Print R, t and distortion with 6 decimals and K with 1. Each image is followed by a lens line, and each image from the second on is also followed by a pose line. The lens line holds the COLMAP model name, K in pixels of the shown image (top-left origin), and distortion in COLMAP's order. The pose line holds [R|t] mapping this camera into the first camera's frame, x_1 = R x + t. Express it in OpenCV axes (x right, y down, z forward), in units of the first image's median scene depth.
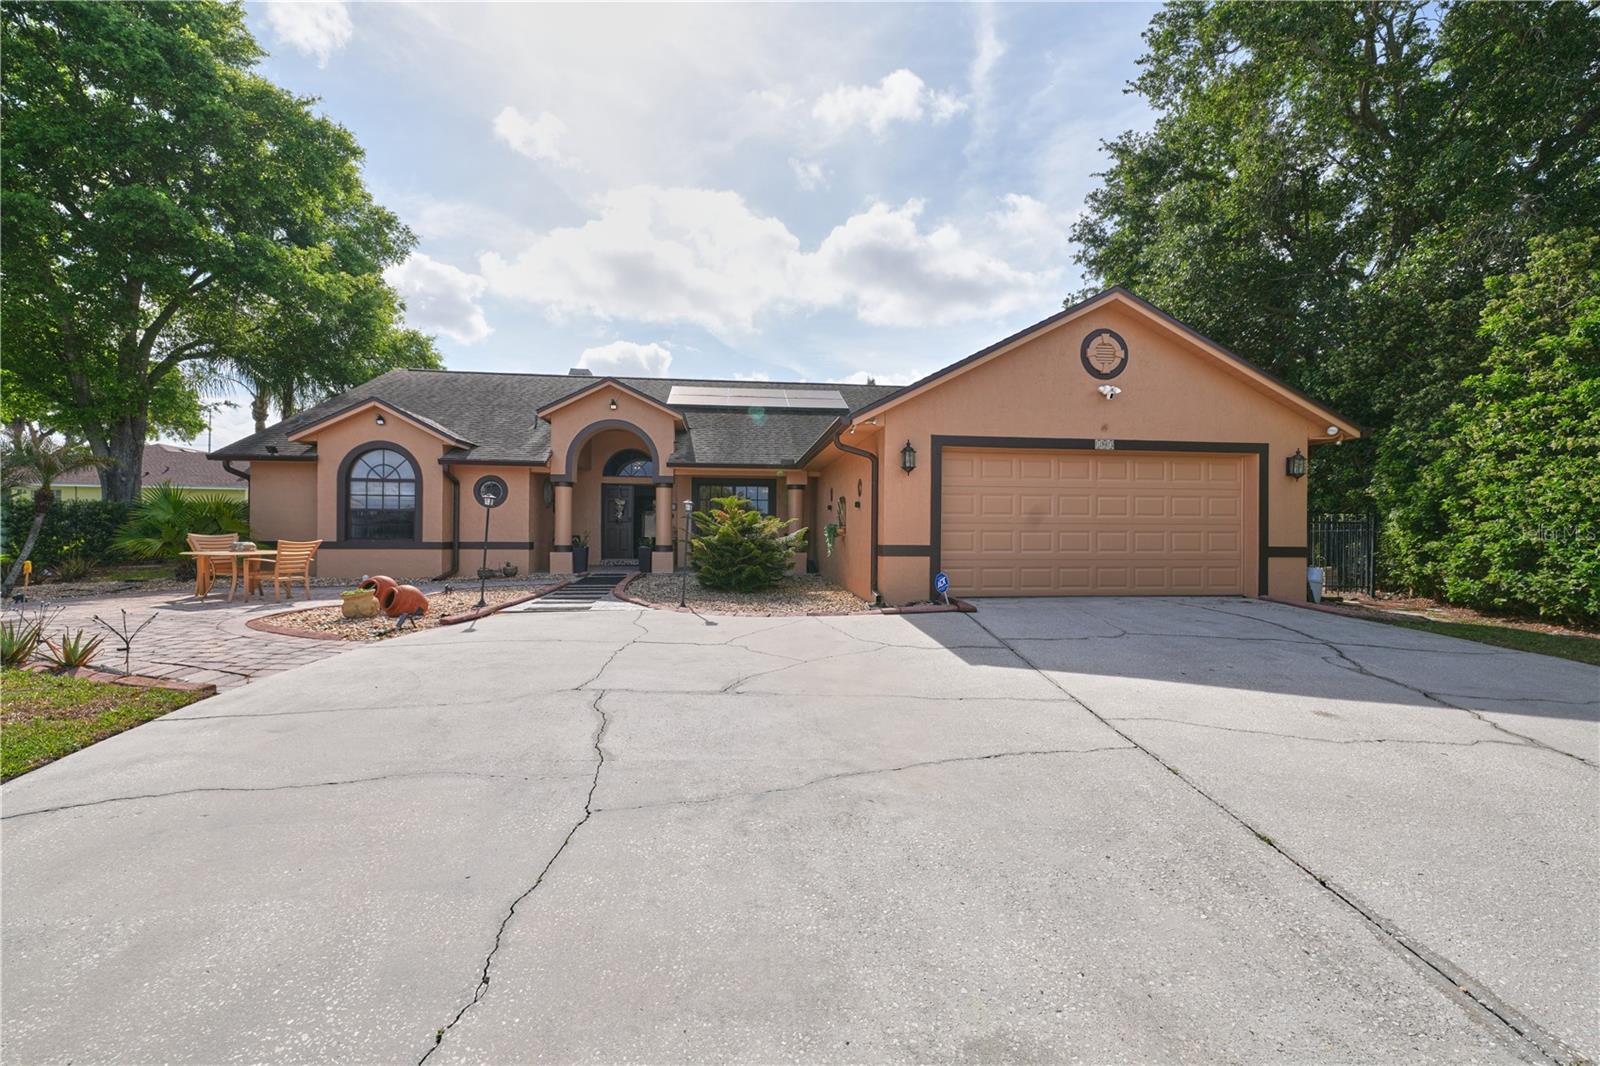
lens RADIAL K [[637.5, 0, 805.1], [0, 637.5, 537.6], [0, 0, 1]] dist [0.019610, -0.012090]
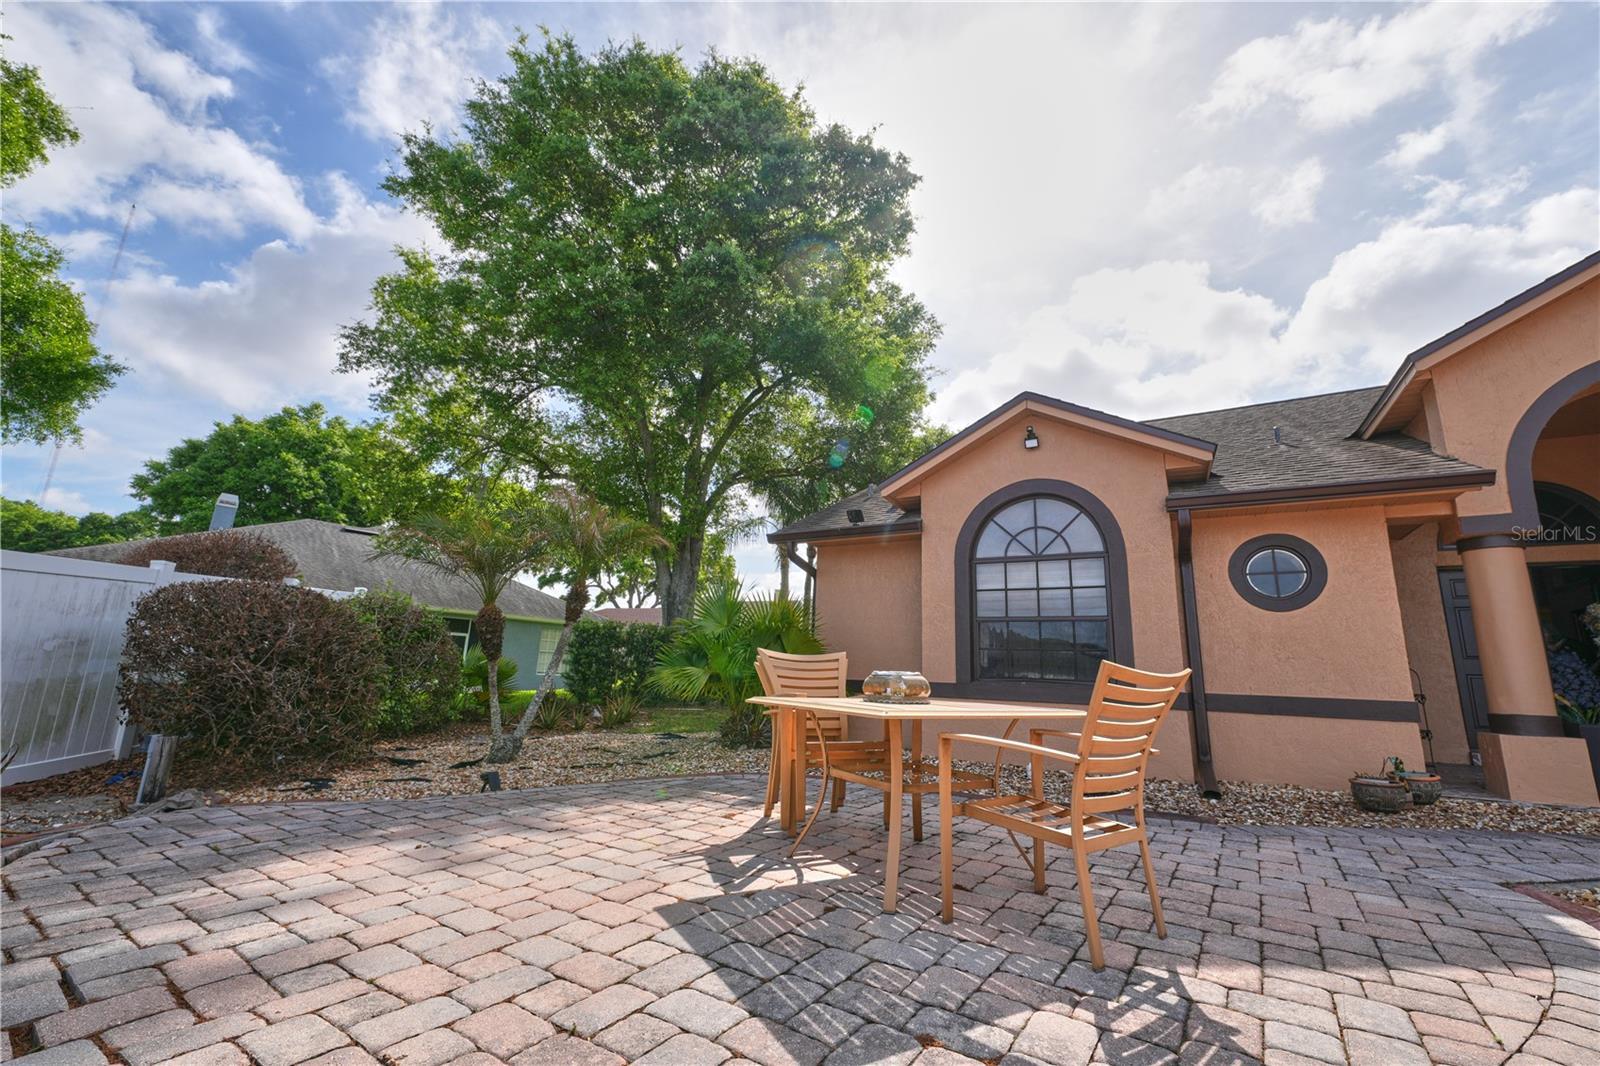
lens RADIAL K [[637.5, 0, 805.1], [0, 637.5, 537.6], [0, 0, 1]] dist [0.019610, -0.012090]
pose [[0.806531, -0.103453, -0.582070, -0.513818], [-0.035897, 0.974184, -0.222884, 0.010432], [0.590101, 0.200657, 0.781996, 0.508907]]
